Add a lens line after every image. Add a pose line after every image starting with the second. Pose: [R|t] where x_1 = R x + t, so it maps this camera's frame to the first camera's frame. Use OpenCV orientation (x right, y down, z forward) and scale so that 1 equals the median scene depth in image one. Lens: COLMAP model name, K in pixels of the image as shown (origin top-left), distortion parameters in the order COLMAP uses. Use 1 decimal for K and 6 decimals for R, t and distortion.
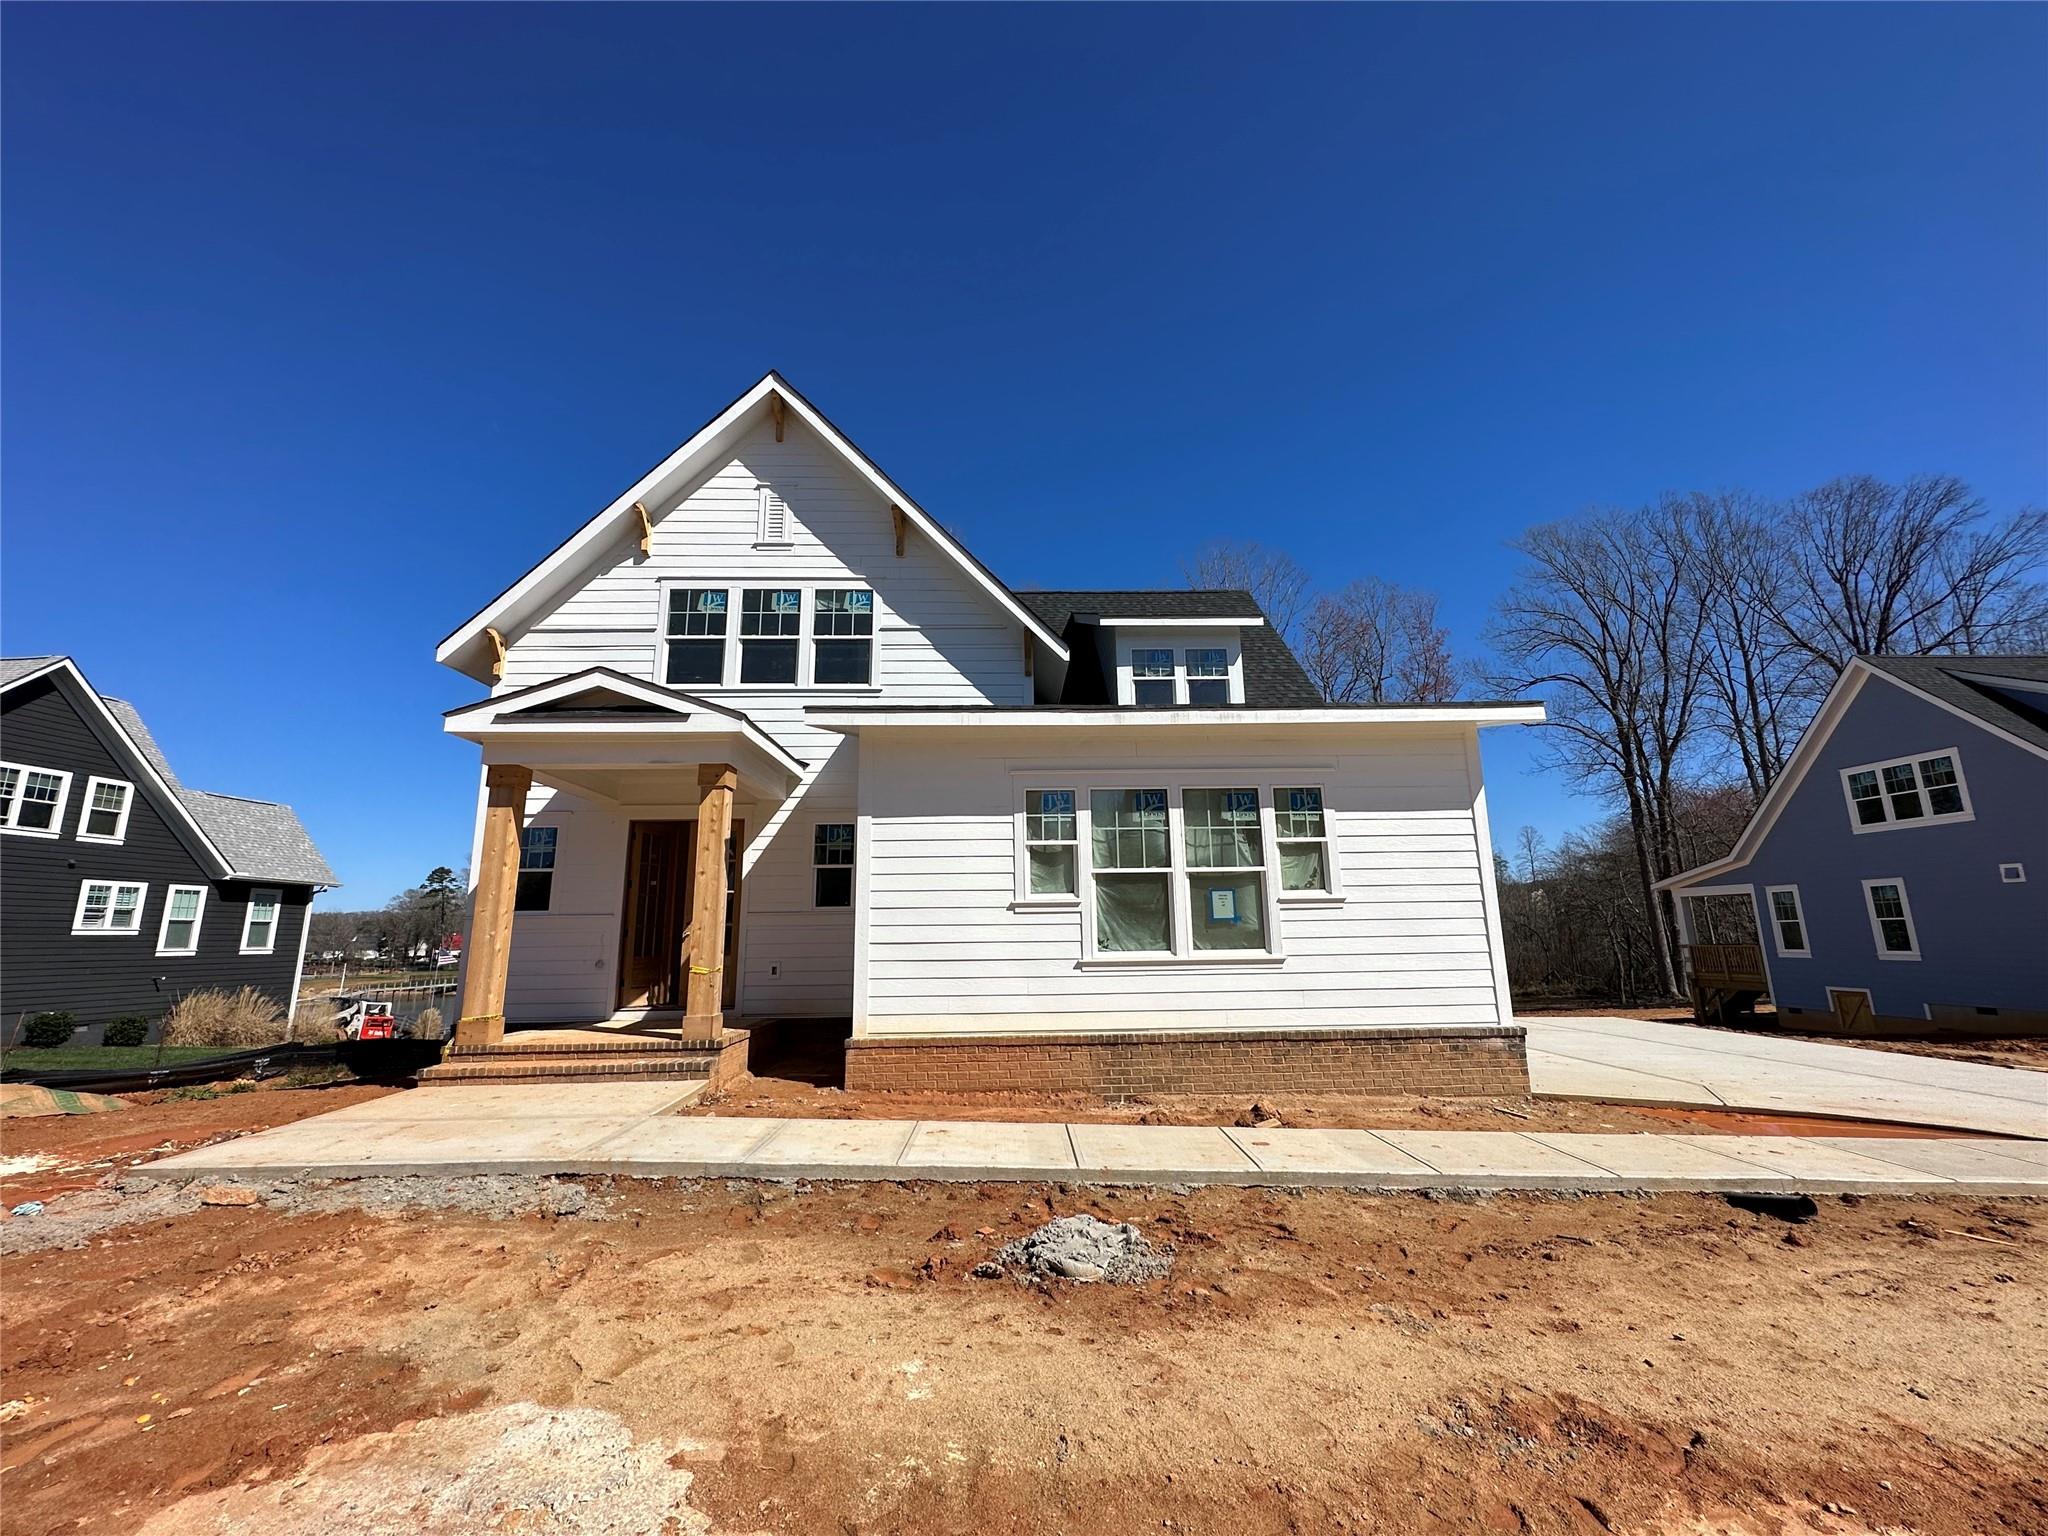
lens RADIAL K [[817.3, 0, 1023.4], [0, 817.3, 765.0], [0, 0, 1]] dist [-0.002618, 0.000249]
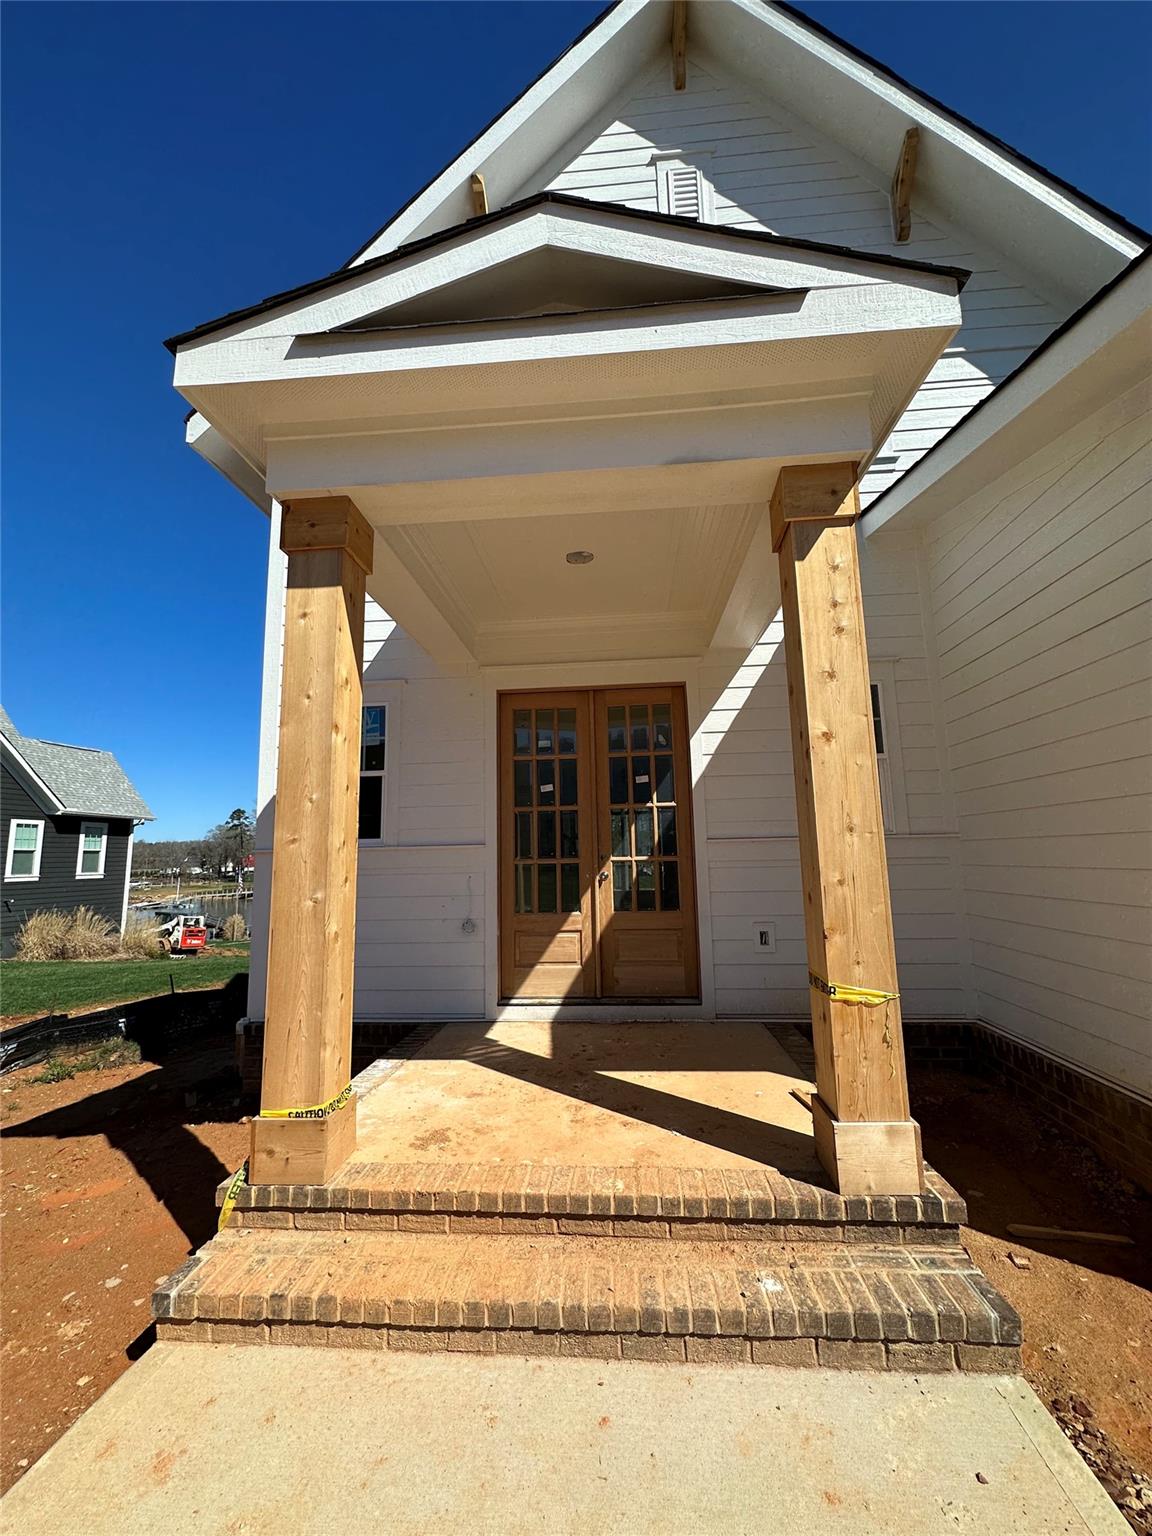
lens RADIAL K [[613.0, 0, 577.6], [0, 613.0, 769.7], [0, 0, 1]] dist [-0.002618, 0.000249]
pose [[0.993673, -0.021962, -0.110146, -0.350628], [0.029494, 0.997302, 0.067227, 0.091710], [0.108372, -0.070051, 0.991639, 0.513444]]
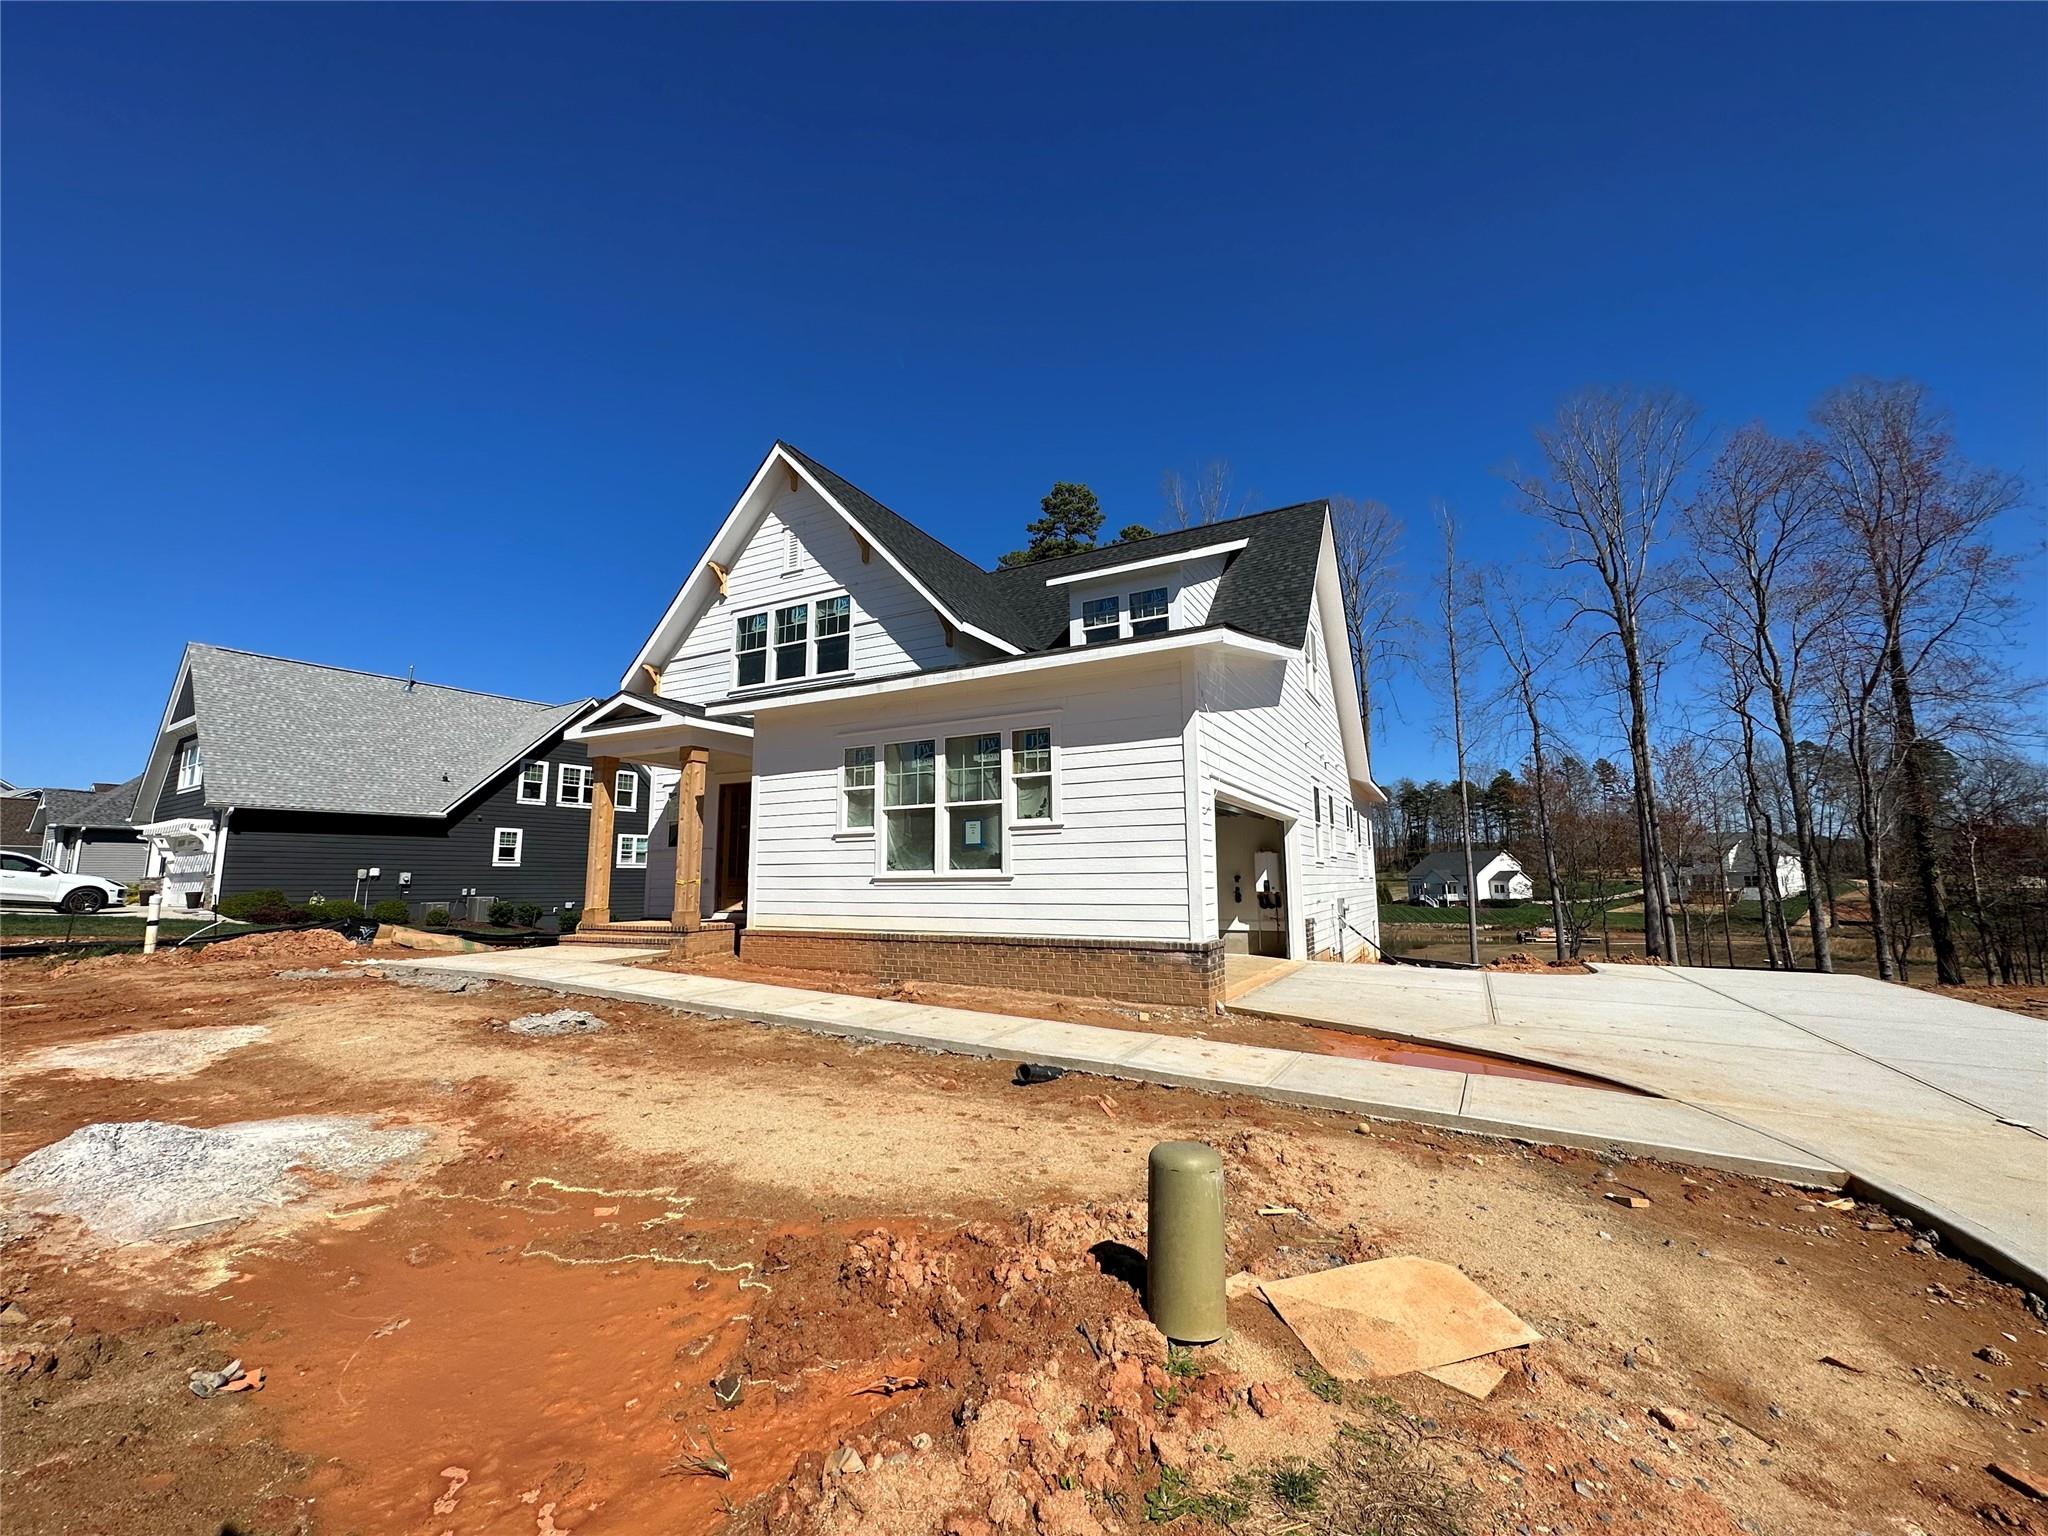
lens RADIAL K [[817.3, 0, 1021.0], [0, 817.3, 764.4], [0, 0, 1]] dist [-0.002618, 0.000249]
pose [[0.865403, -0.062039, -0.497221, 0.667202], [0.096270, 0.994405, 0.043483, 0.019349], [0.491742, -0.085498, 0.866533, 0.003350]]
